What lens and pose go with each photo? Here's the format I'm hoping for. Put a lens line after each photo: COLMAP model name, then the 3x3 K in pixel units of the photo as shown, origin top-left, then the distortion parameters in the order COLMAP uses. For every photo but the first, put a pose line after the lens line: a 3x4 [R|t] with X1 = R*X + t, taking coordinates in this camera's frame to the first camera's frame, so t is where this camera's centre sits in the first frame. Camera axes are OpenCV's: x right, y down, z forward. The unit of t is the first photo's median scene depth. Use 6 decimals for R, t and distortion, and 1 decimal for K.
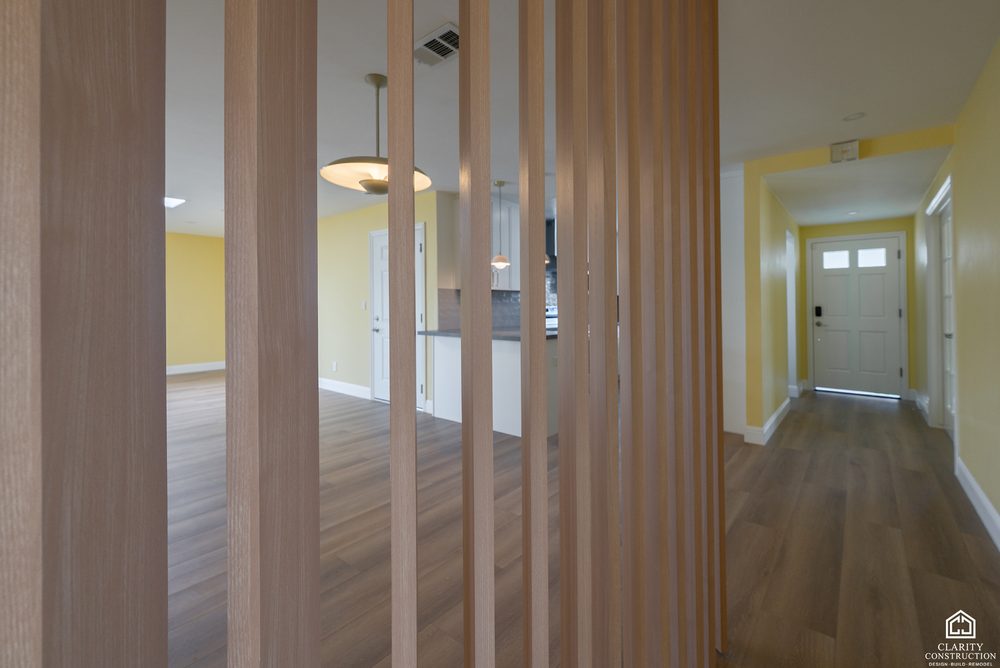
lens RADIAL K [[395.8, 0, 507.2], [0, 395.8, 332.1], [0, 0, 1]] dist [0.000158, -0.000148]
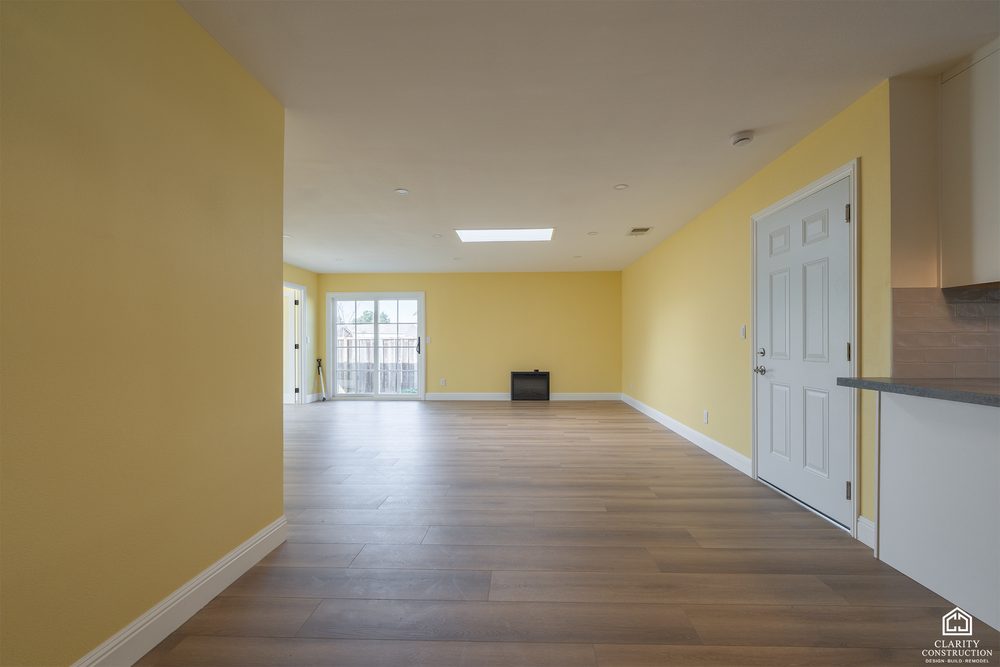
lens RADIAL K [[432.9, 0, 505.8], [0, 432.9, 338.8], [0, 0, 1]] dist [0.000492, 0.000068]
pose [[0.624716, -0.004912, -0.780837, -0.059602], [-0.047153, 0.997918, -0.044002, -0.007363], [0.779427, 0.064308, 0.623184, 0.321624]]
